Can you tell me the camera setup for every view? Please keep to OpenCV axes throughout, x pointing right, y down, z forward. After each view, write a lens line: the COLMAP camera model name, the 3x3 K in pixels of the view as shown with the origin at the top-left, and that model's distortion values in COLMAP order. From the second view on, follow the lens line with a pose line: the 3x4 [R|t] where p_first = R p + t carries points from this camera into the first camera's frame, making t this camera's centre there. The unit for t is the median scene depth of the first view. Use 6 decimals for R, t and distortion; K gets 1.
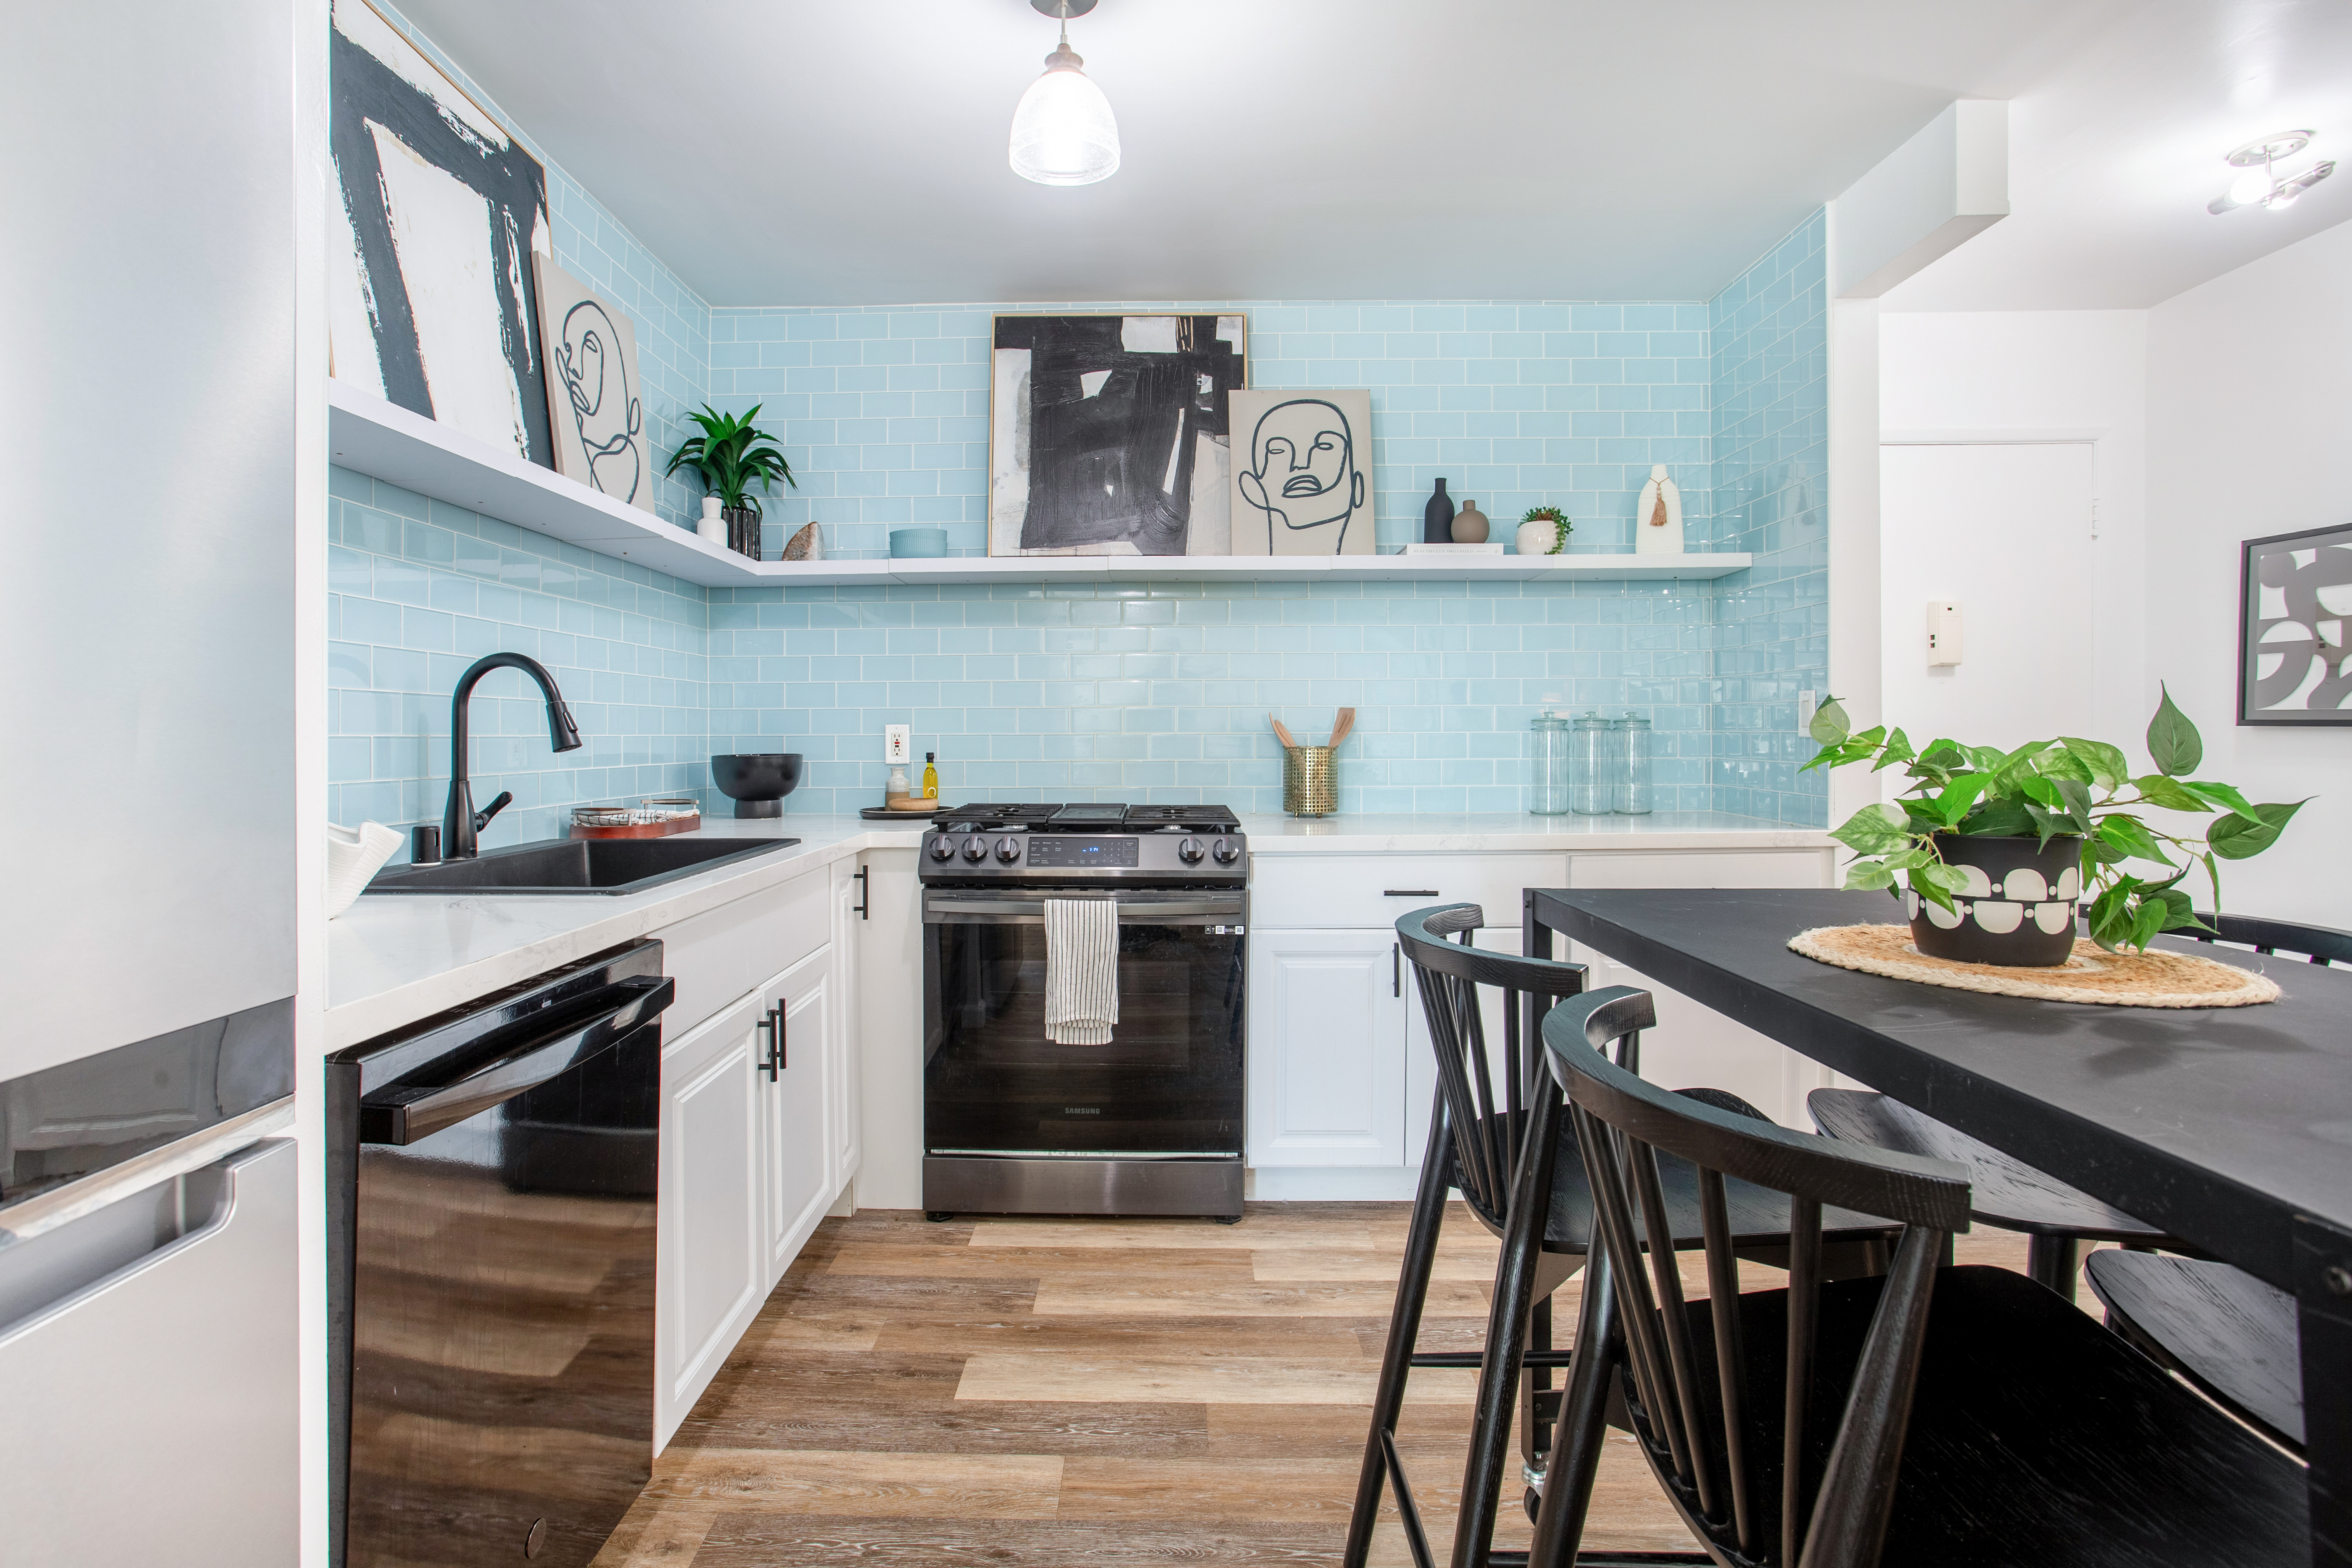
lens RADIAL K [[1153.1, 0, 1164.8], [0, 1153.1, 714.2], [0, 0, 1]] dist [-0.064139, 0.042443]
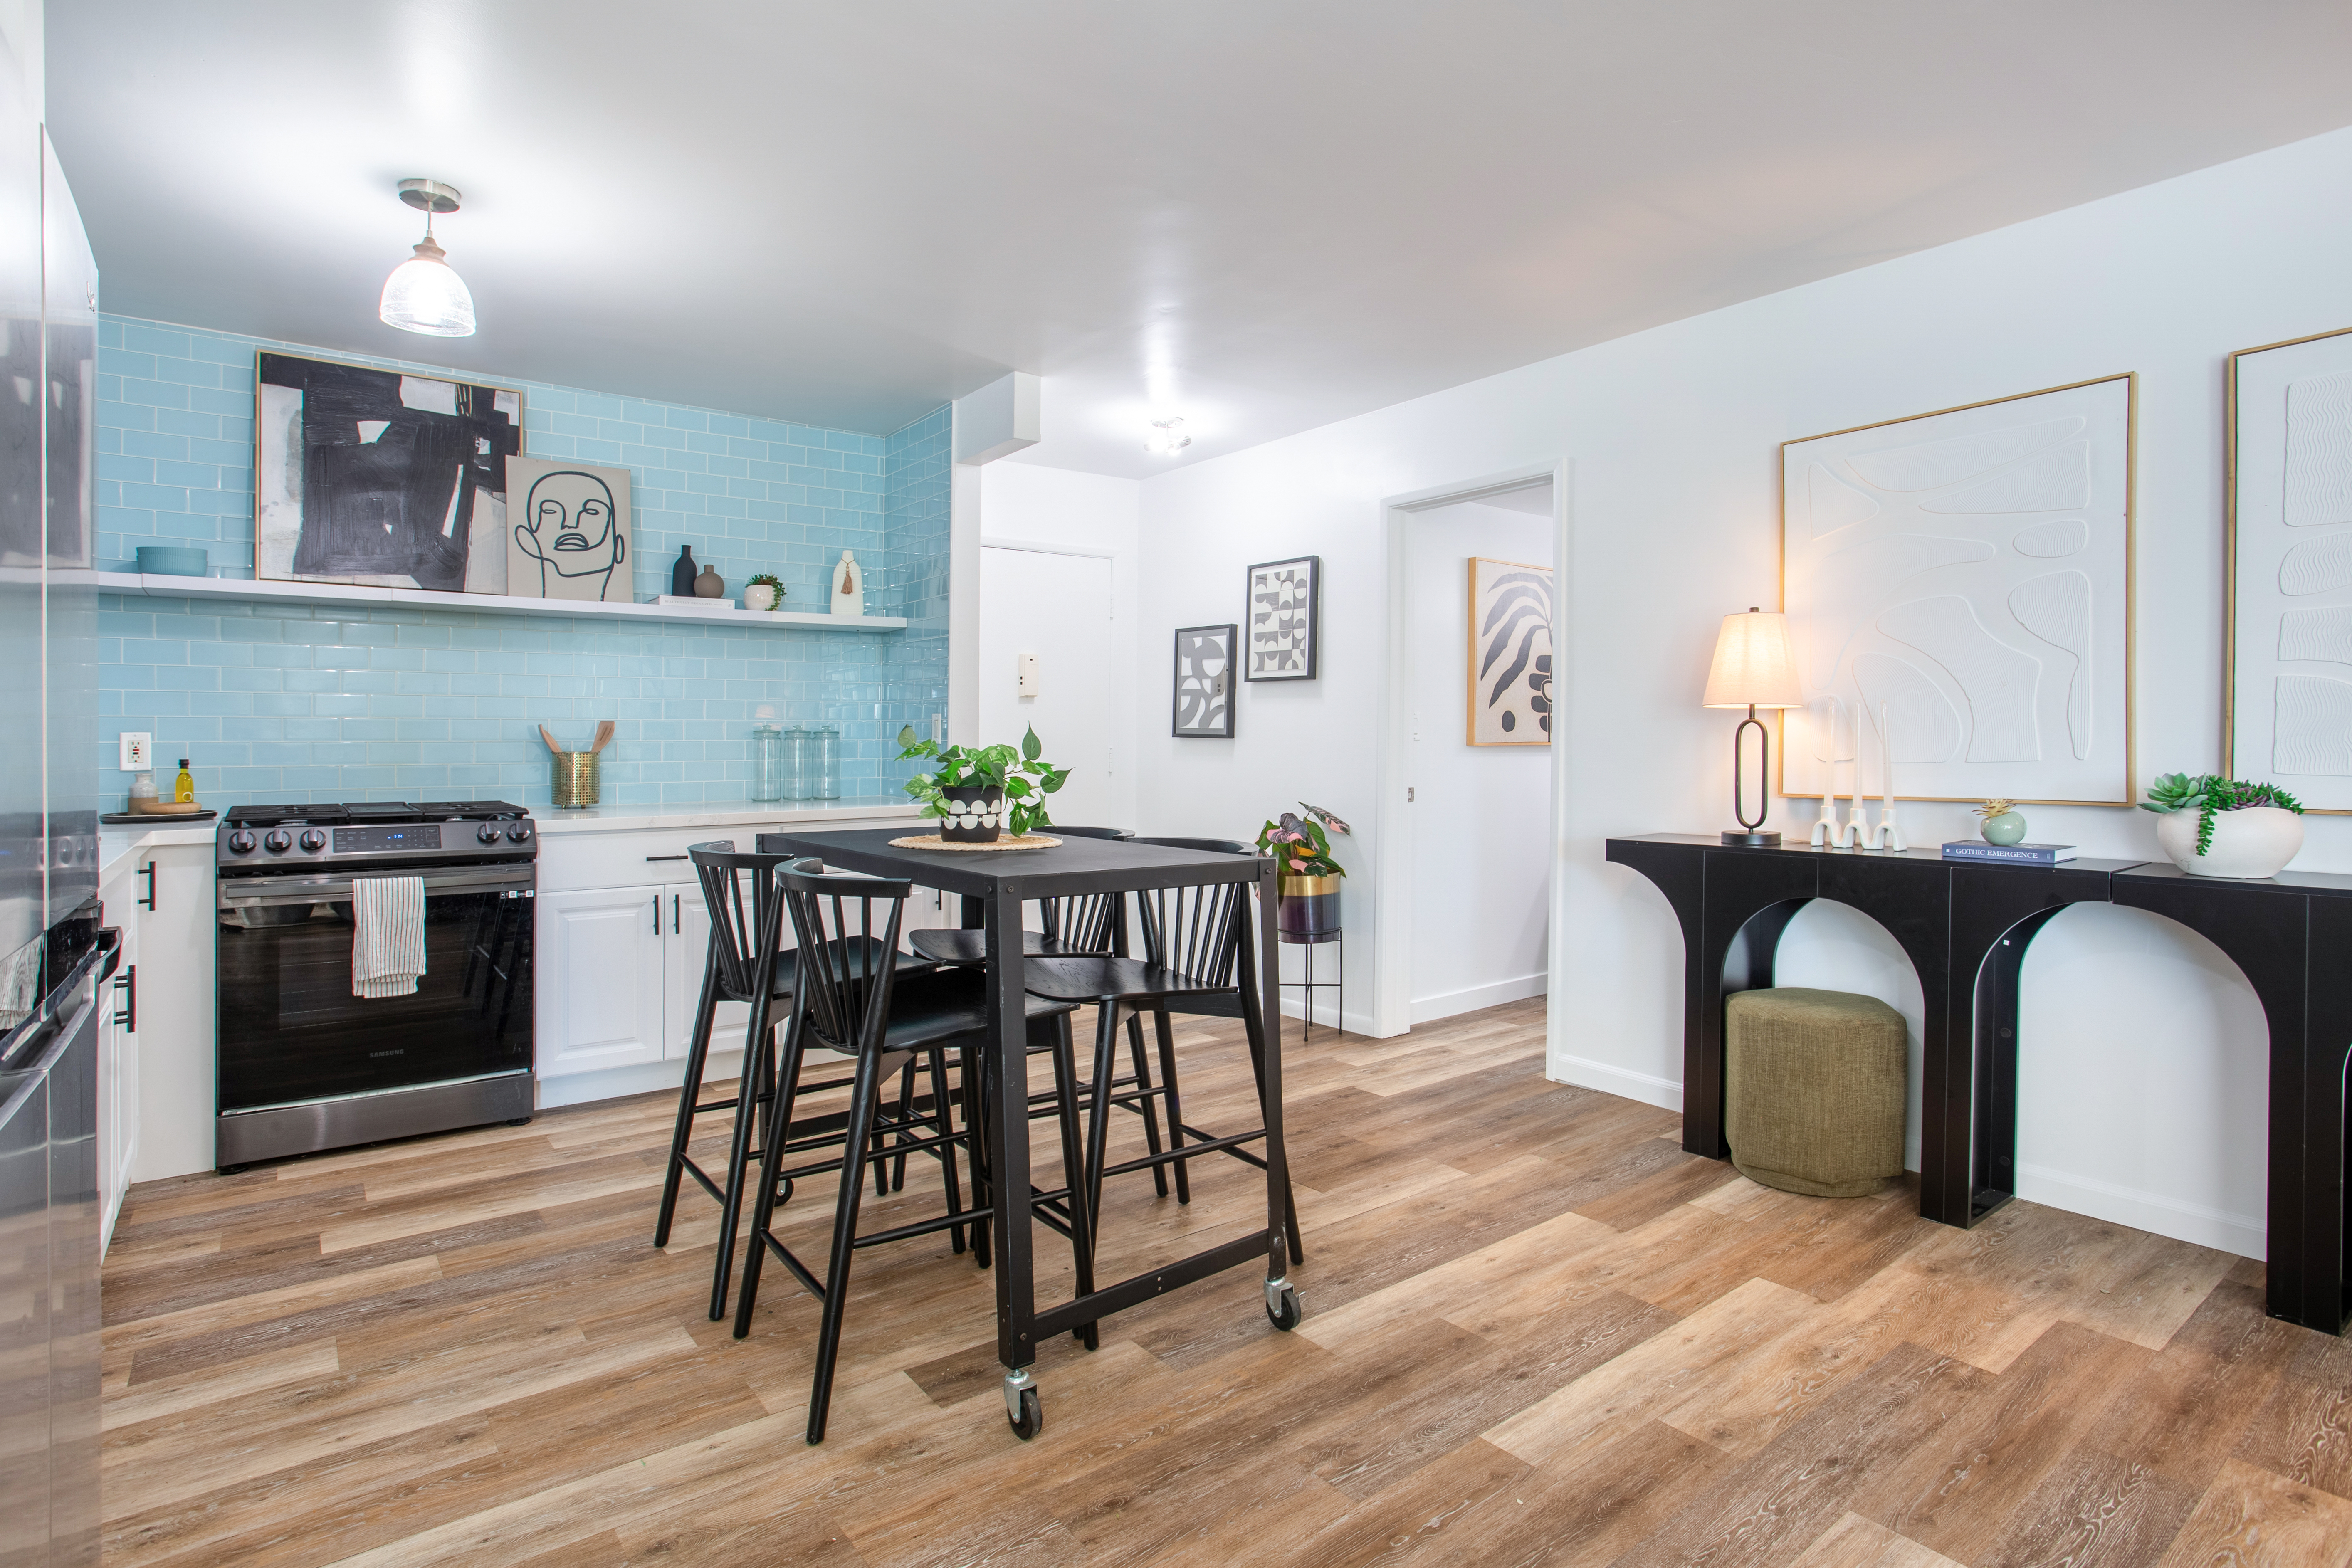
lens RADIAL K [[1174.2, 0, 1172.9], [0, 1174.2, 744.5], [0, 0, 1]] dist [-0.069794, 0.042197]
pose [[0.786743, -0.000913, 0.617280, -0.167621], [-0.011445, 0.999805, 0.016066, -0.008853], [-0.617174, -0.019704, 0.786580, -0.463352]]
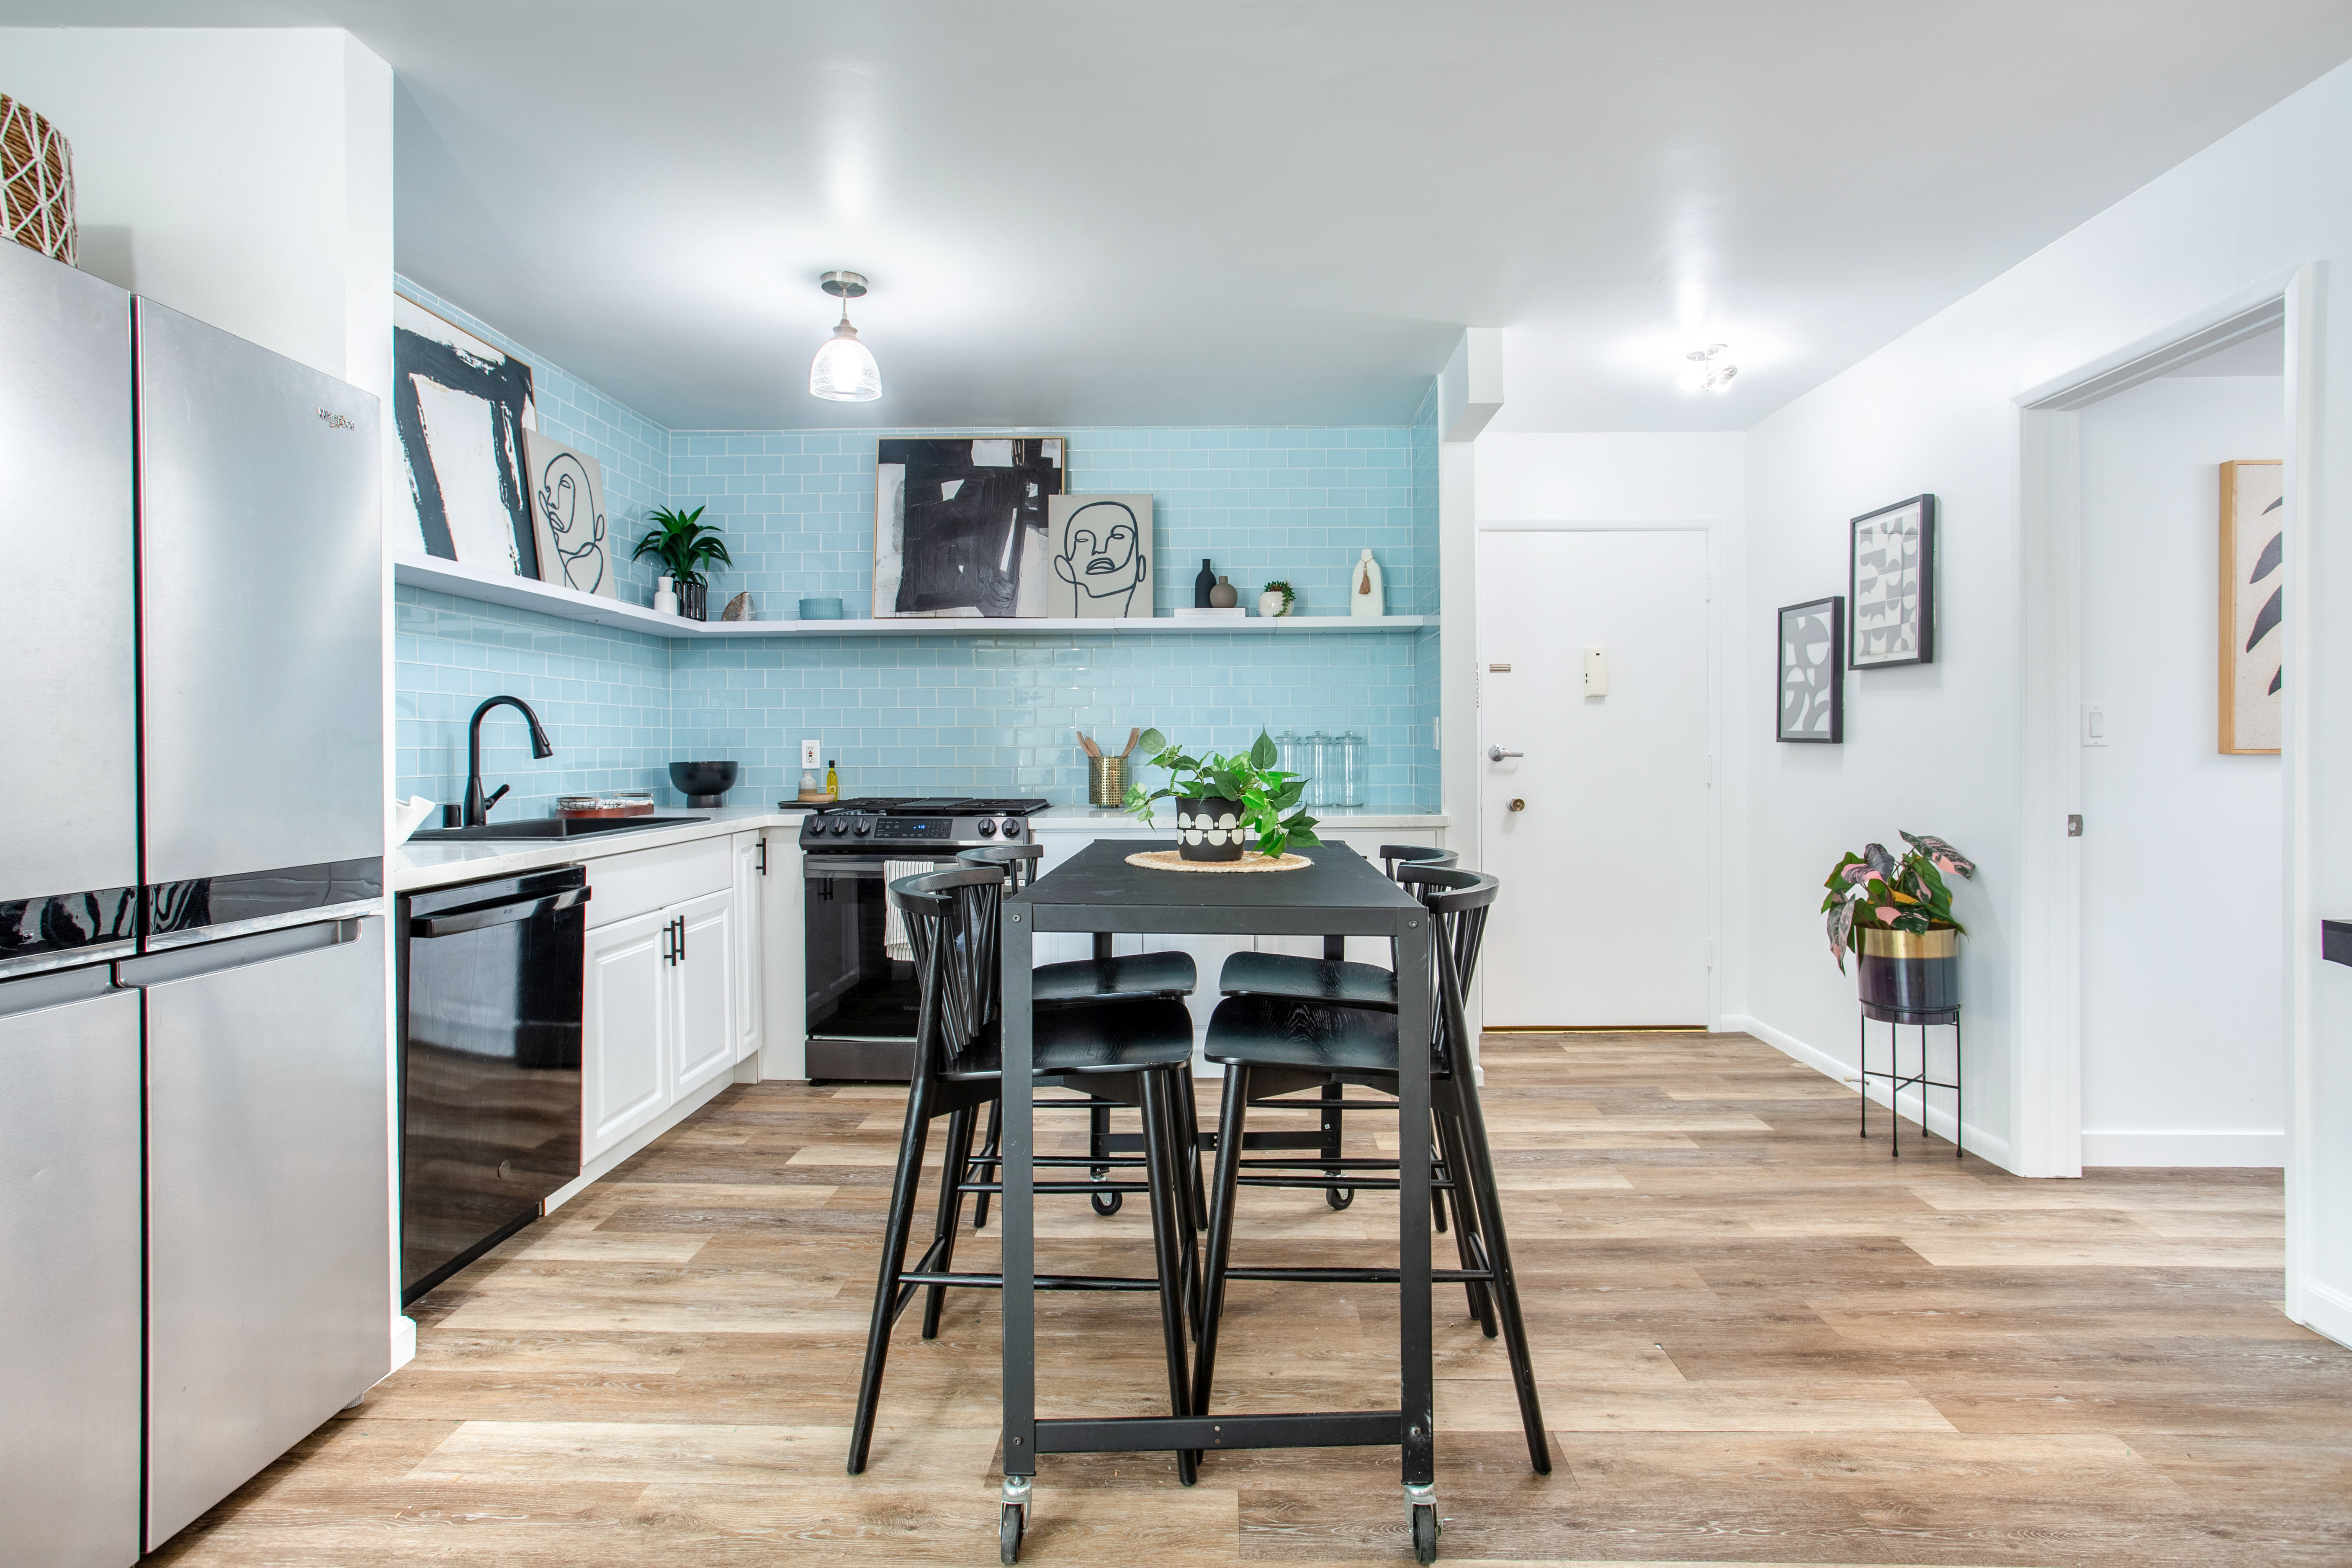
lens RADIAL K [[1155.0, 0, 1235.9], [0, 1155.0, 740.0], [0, 0, 1]] dist [-0.053401, 0.038068]
pose [[0.999956, 0.001409, 0.009229, 0.323145], [-0.001519, 0.999928, 0.011909, -0.009880], [-0.009212, -0.011922, 0.999886, -0.452169]]
